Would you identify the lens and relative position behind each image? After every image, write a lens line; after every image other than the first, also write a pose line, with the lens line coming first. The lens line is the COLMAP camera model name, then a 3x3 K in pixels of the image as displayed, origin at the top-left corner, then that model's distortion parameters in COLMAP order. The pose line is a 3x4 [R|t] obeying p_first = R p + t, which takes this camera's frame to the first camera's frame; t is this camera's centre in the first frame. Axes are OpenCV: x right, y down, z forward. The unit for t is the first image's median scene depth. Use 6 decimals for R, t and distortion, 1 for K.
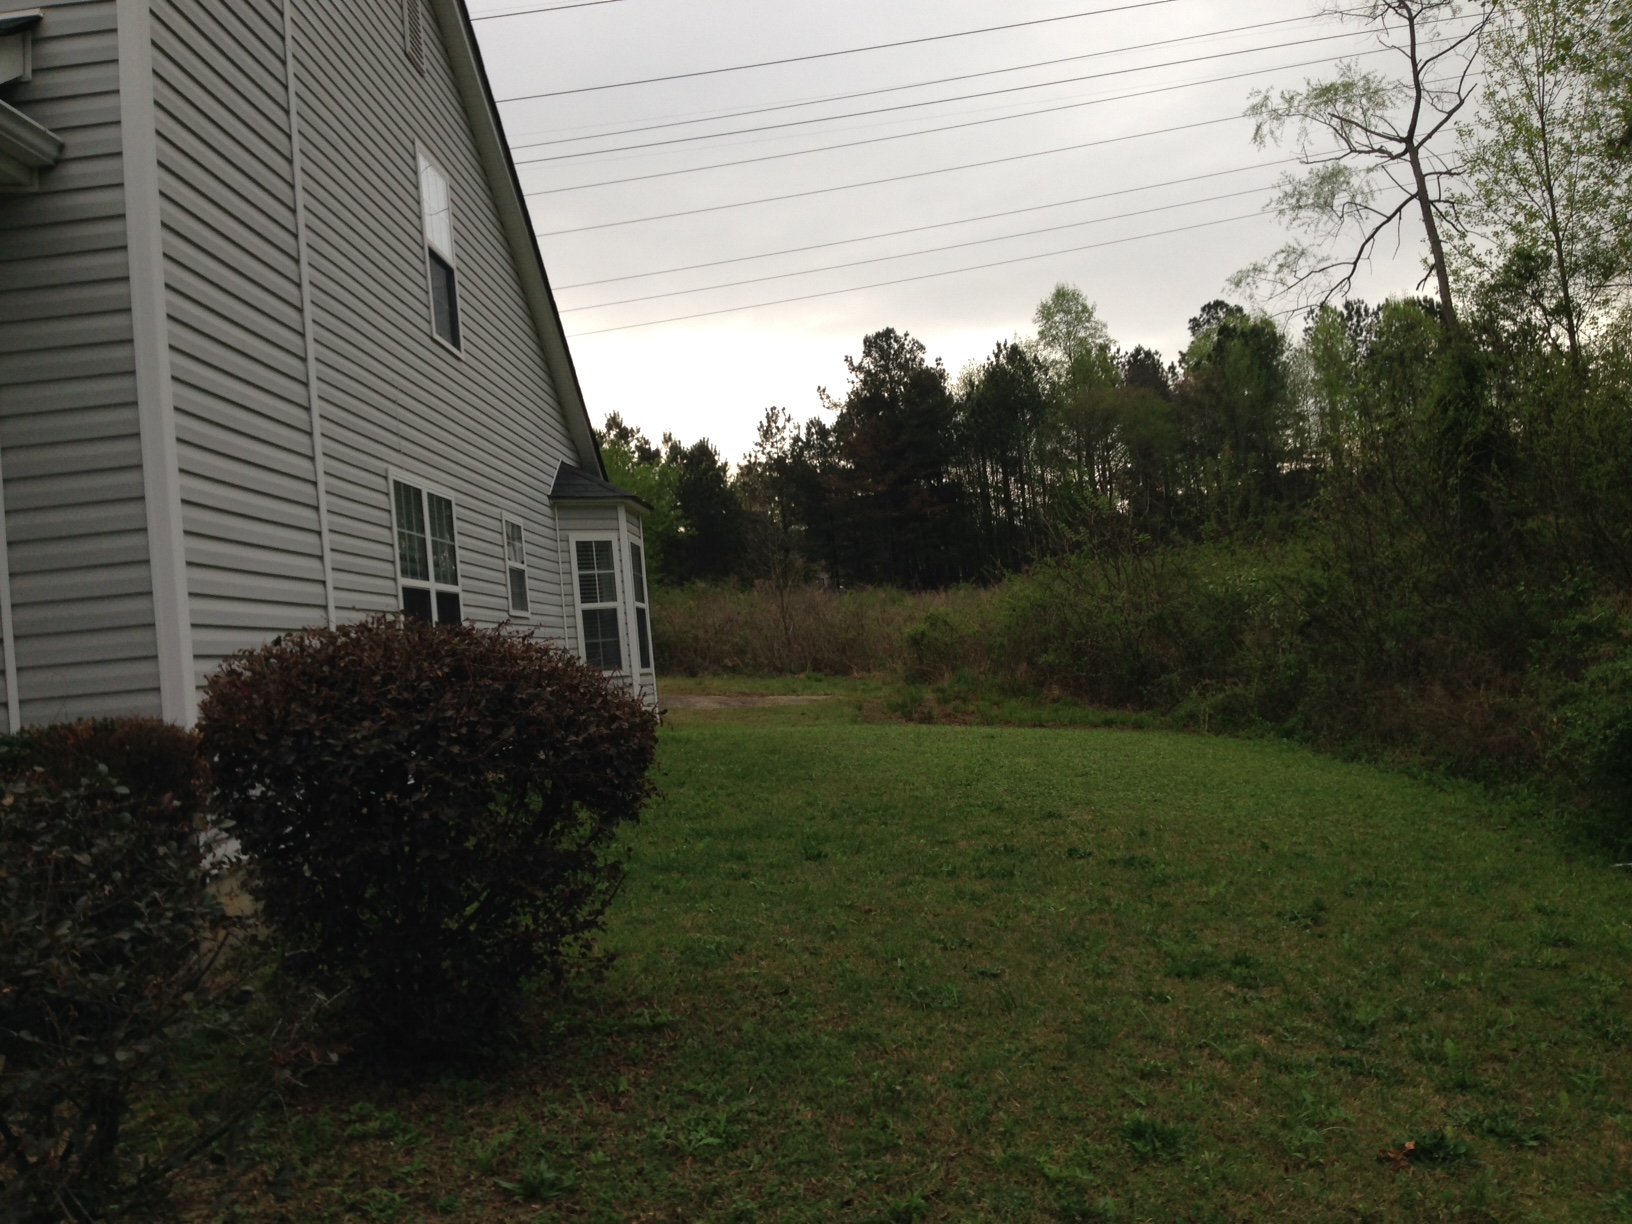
lens RADIAL K [[1536.0, 0, 820.5], [0, 1536.0, 615.9], [0, 0, 1]] dist [0.072622, -0.161013]
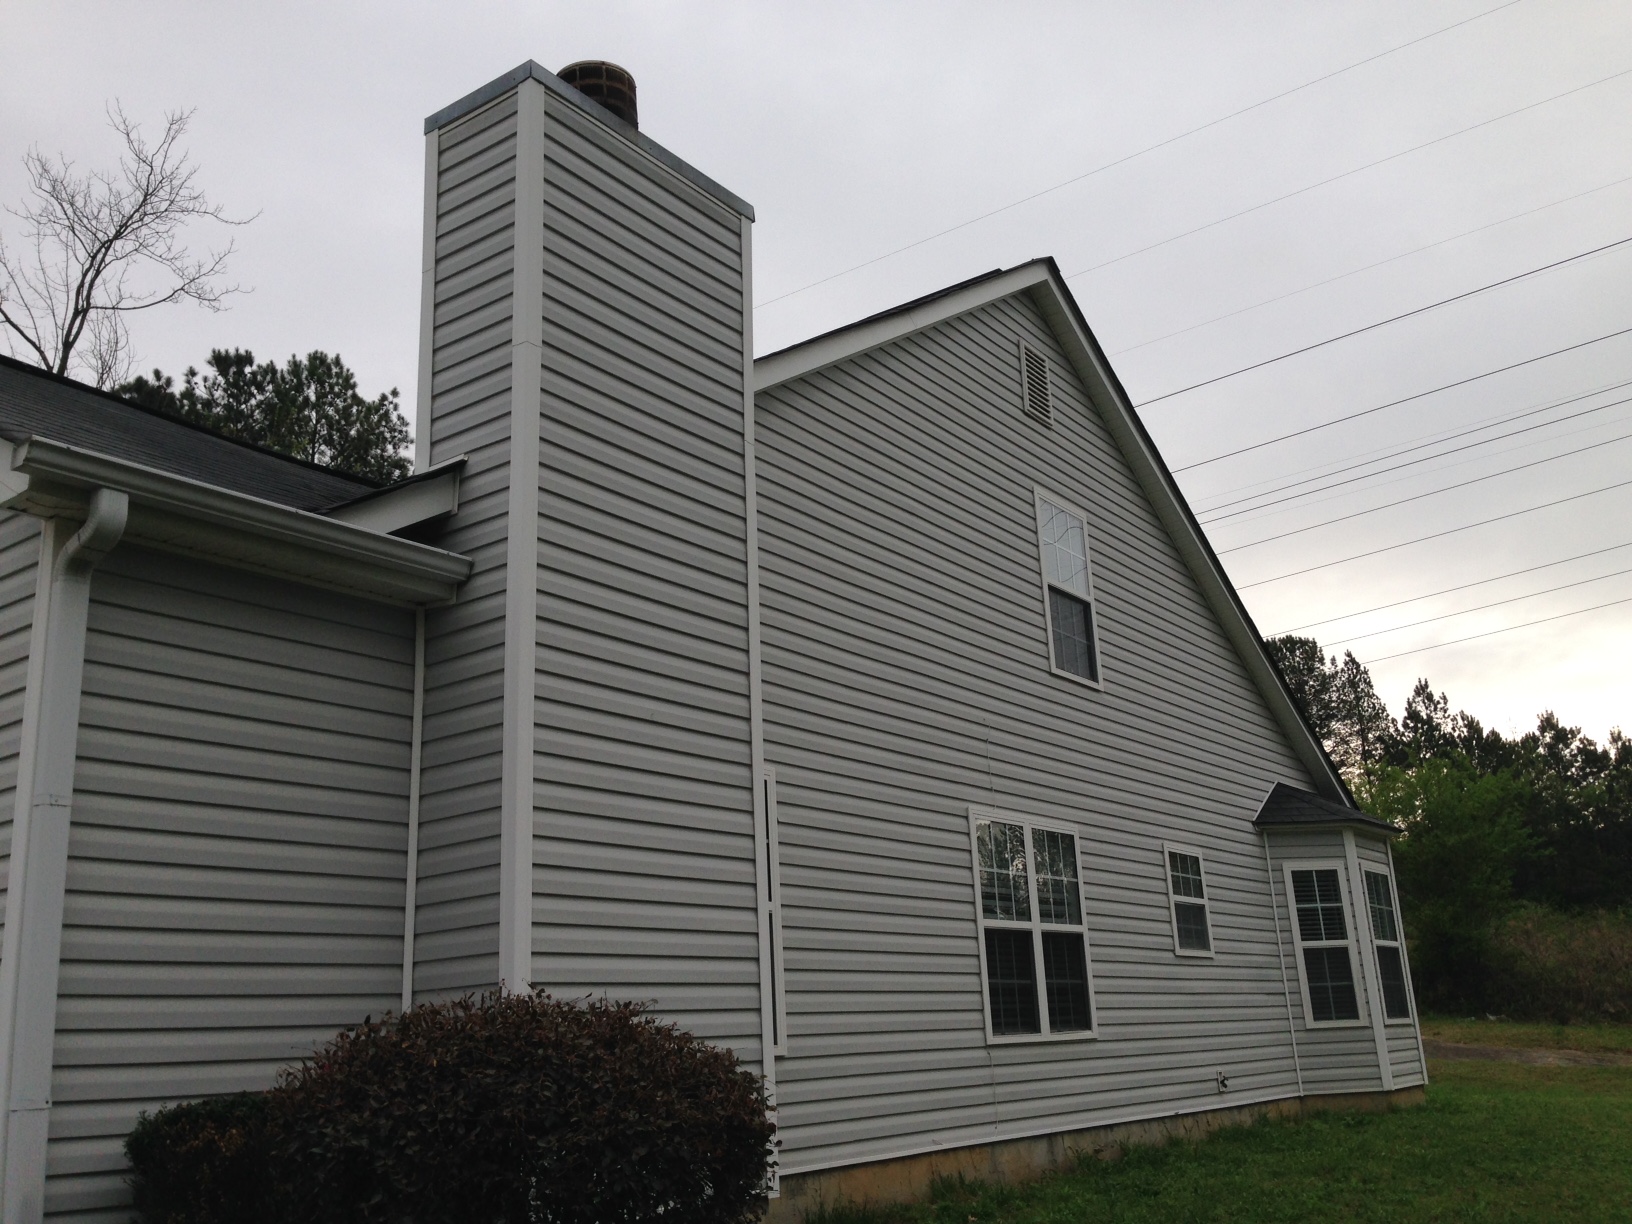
lens RADIAL K [[1511.3, 0, 816.2], [0, 1511.3, 609.0], [0, 0, 1]] dist [0.151565, -0.265874]
pose [[0.826725, -0.109635, -0.551821, 0.133808], [-0.007505, 0.978593, -0.205670, -0.011656], [0.562556, 0.174174, 0.808204, 0.076823]]
